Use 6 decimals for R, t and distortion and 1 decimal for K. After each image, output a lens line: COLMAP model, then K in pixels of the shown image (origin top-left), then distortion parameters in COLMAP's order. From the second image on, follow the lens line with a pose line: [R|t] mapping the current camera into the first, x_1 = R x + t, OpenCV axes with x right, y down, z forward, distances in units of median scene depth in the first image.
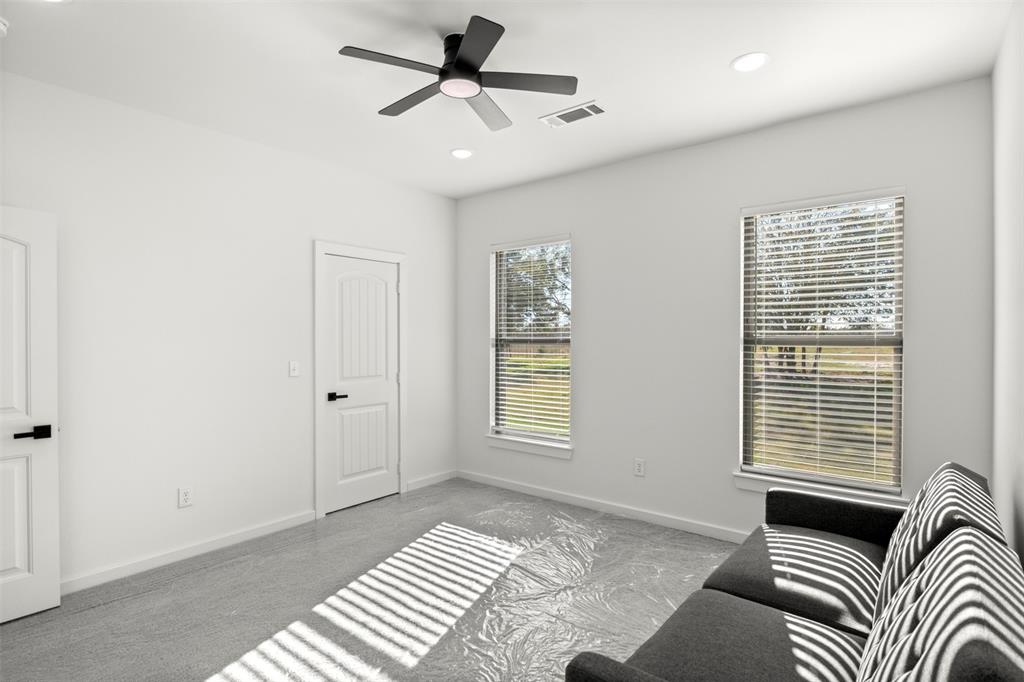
lens RADIAL K [[517.3, 0, 517.2], [0, 517.3, 340.0], [0, 0, 1]] dist [-0.007107, -0.000302]
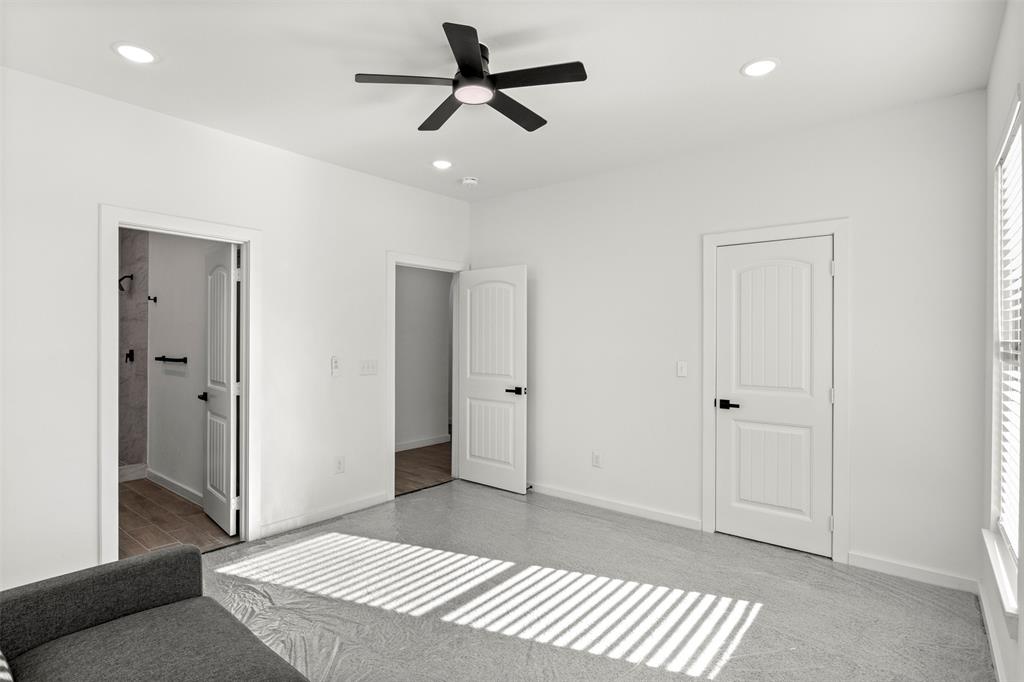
lens RADIAL K [[501.6, 0, 534.3], [0, 501.6, 335.7], [0, 0, 1]] dist [-0.003903, -0.000366]
pose [[0.011760, -0.005400, -0.999916, 0.500833], [-0.010091, 0.999934, -0.005519, -0.000782], [0.999880, 0.010155, 0.011705, 0.648398]]
